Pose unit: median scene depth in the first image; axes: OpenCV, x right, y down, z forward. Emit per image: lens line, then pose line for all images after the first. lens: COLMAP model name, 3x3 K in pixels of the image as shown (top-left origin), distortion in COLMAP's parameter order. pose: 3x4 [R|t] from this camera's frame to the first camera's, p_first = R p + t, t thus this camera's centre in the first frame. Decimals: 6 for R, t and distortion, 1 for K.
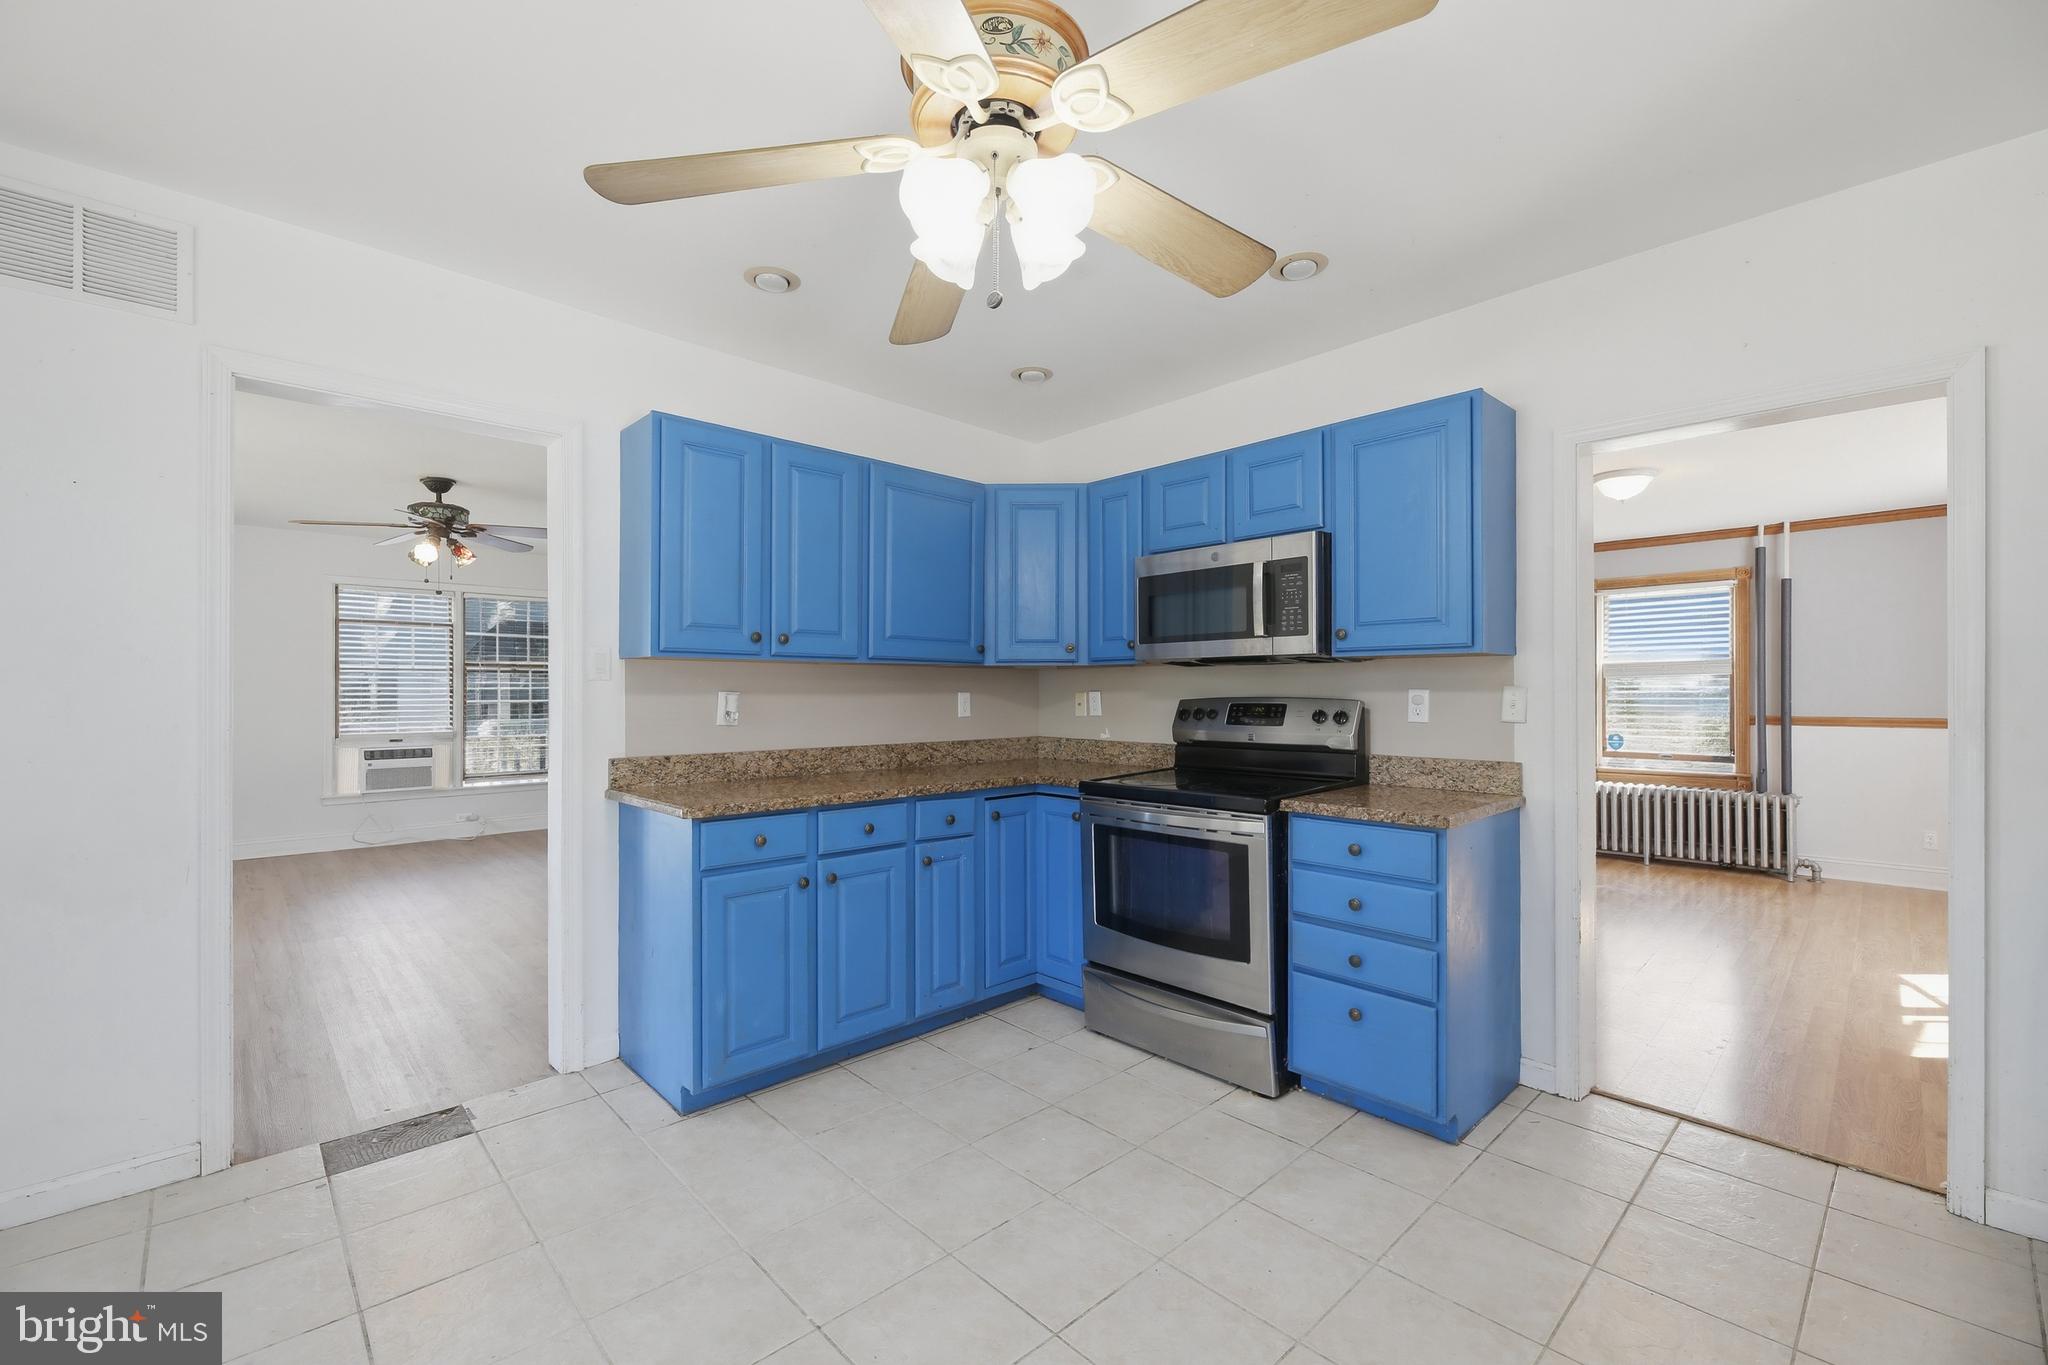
lens RADIAL K [[854.3, 0, 1017.4], [0, 854.3, 694.6], [0, 0, 1]] dist [-0.001471, -0.002146]
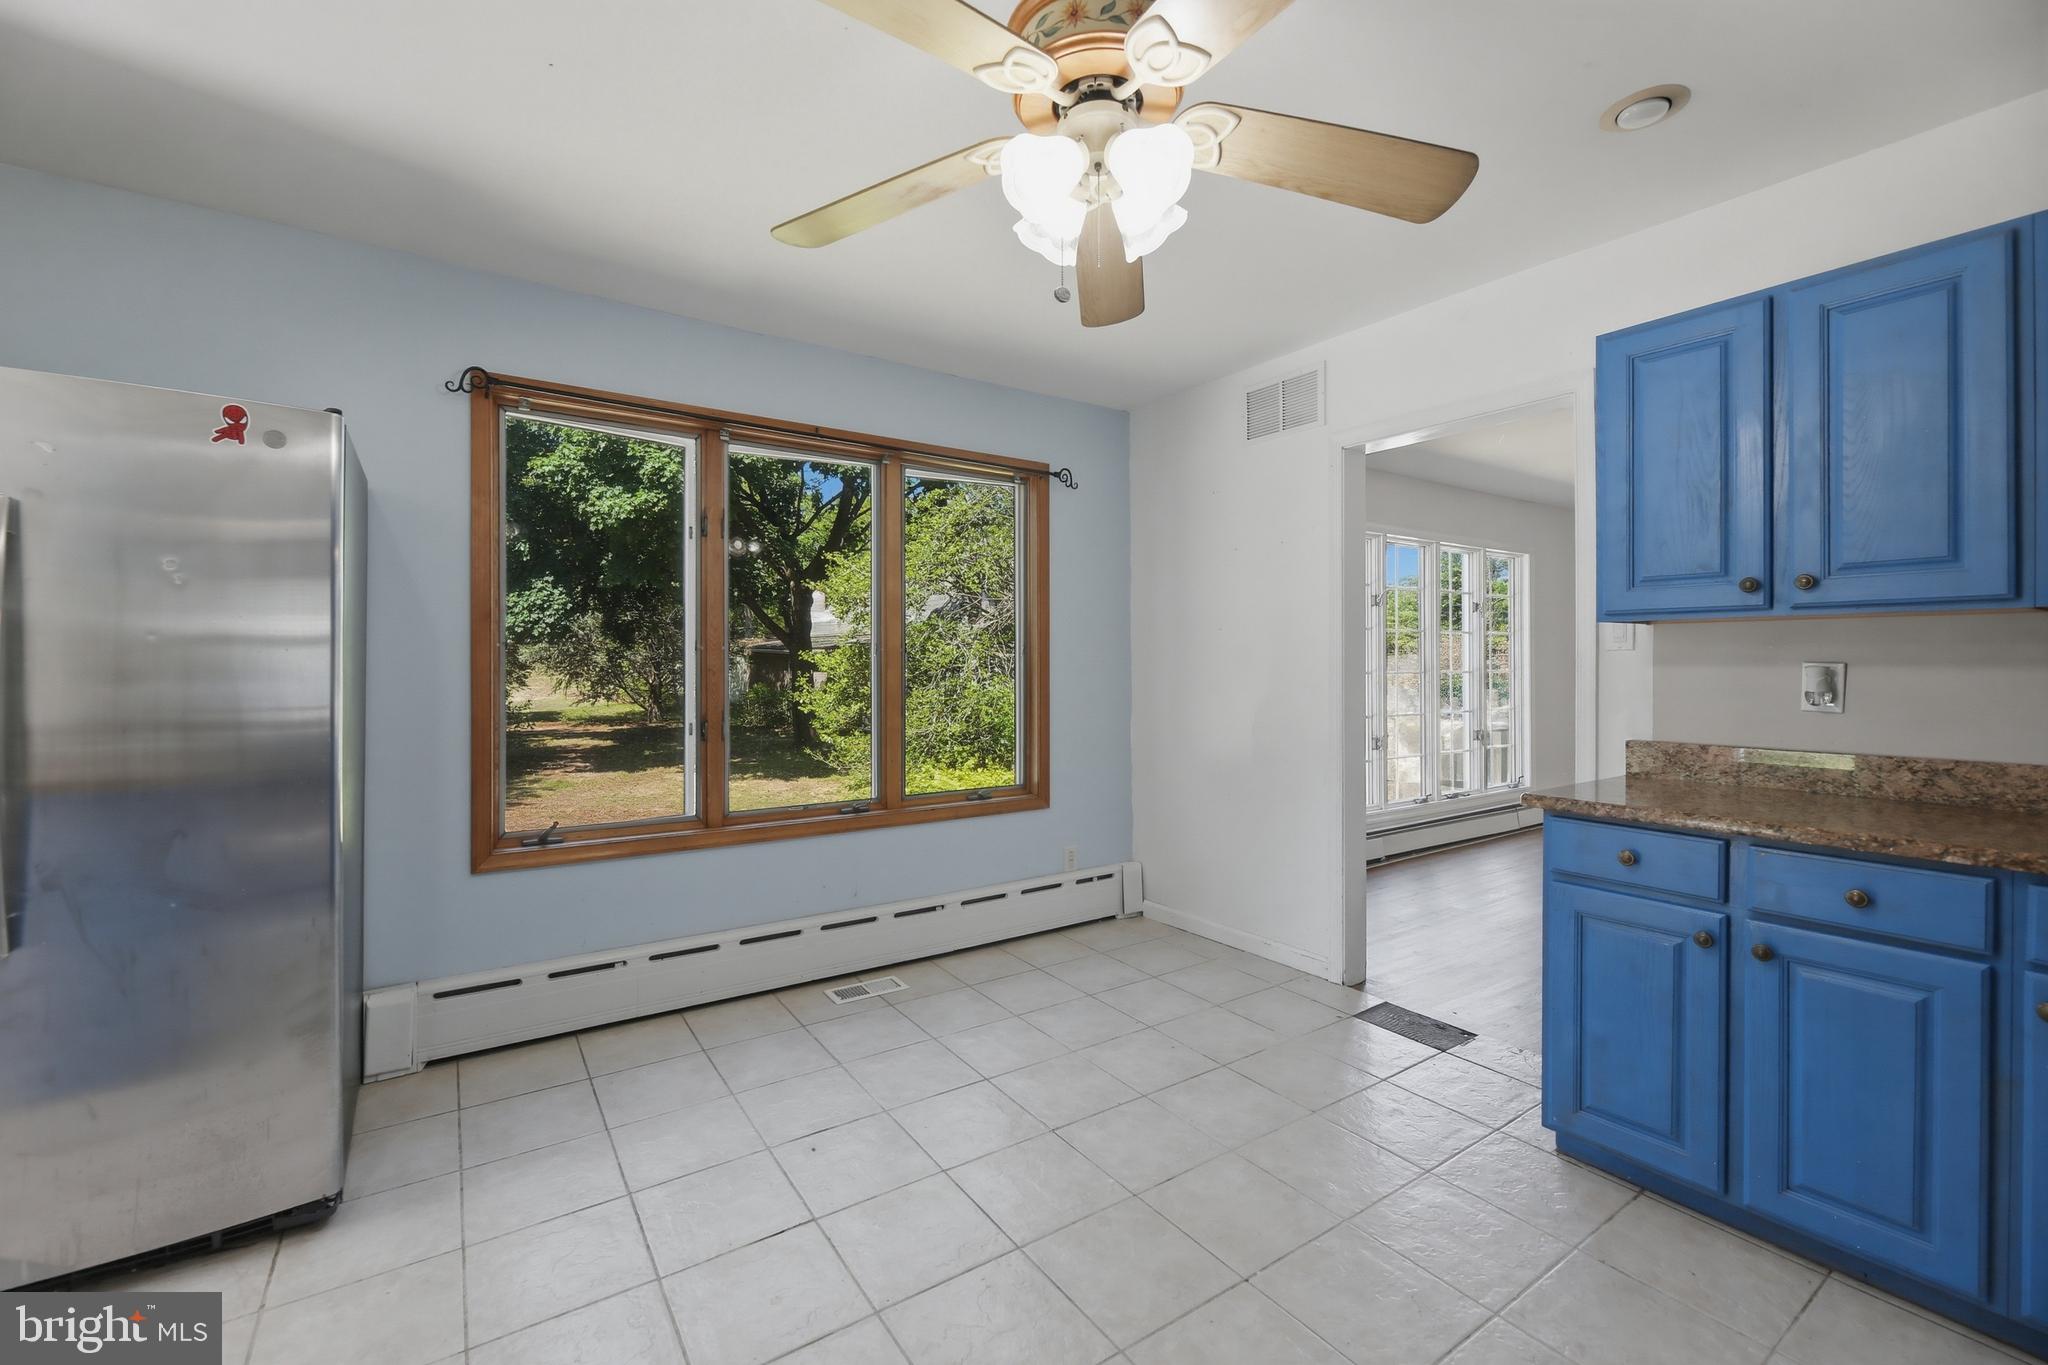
lens RADIAL K [[854.3, 0, 1009.5], [0, 854.3, 667.1], [0, 0, 1]] dist [-0.001471, -0.002146]
pose [[-0.162901, 0.005033, -0.986630, 0.453004], [-0.004797, 0.999971, 0.005893, -0.000701], [0.986631, 0.005692, -0.162872, 0.482346]]
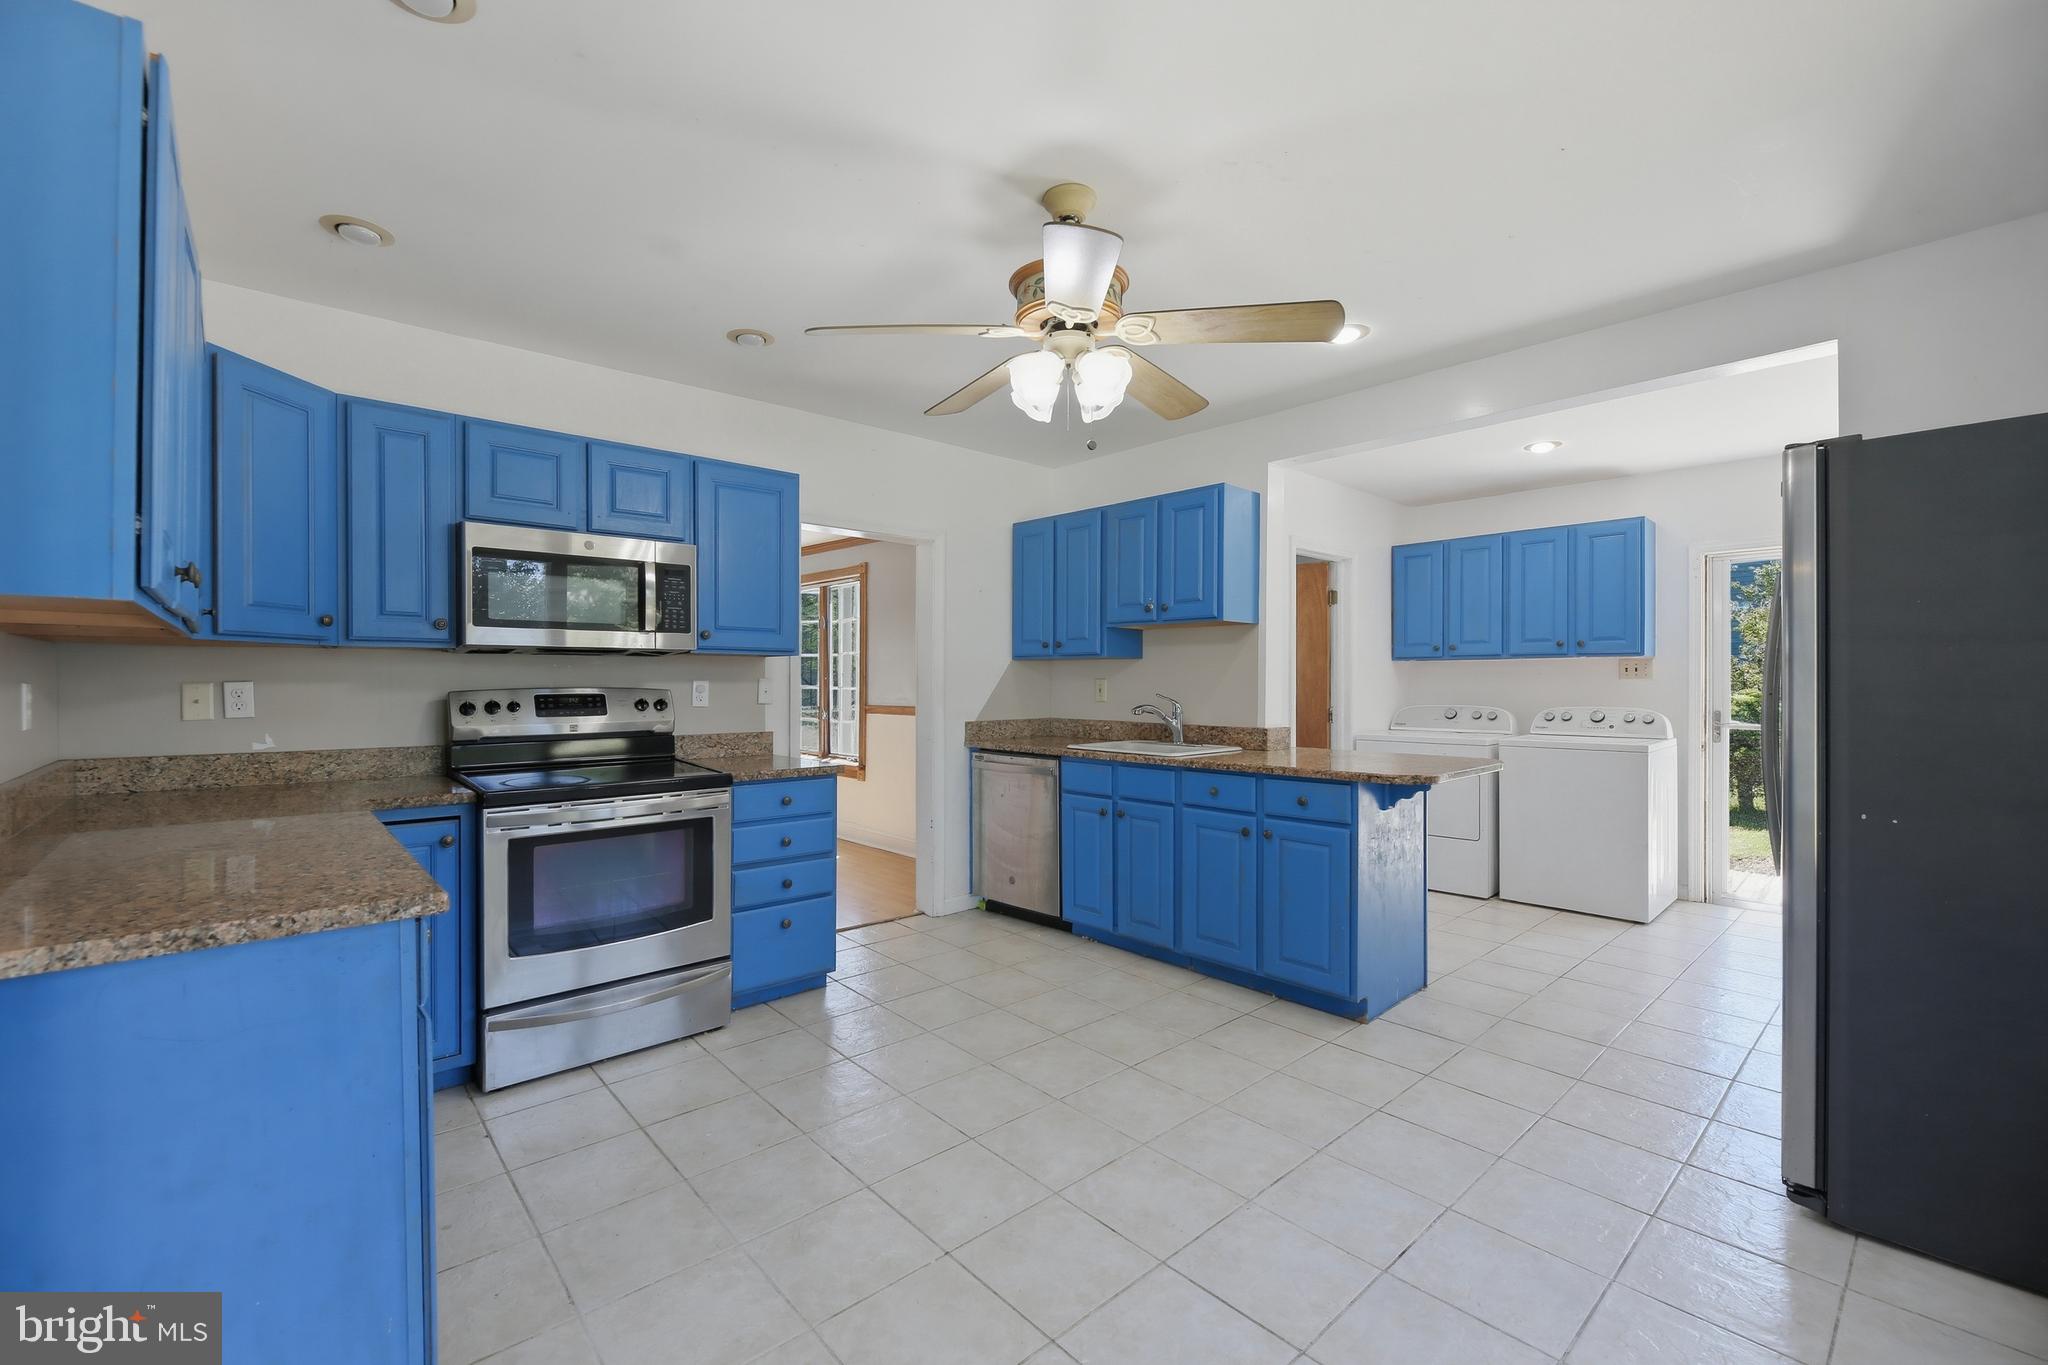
lens RADIAL K [[854.3, 0, 1010.0], [0, 854.3, 682.9], [0, 0, 1]] dist [-0.001471, -0.002146]
pose [[0.027917, -0.000560, 0.999610, -0.738560], [0.002615, 0.999996, 0.000487, -0.002031], [-0.999607, 0.002600, 0.027918, 0.483986]]
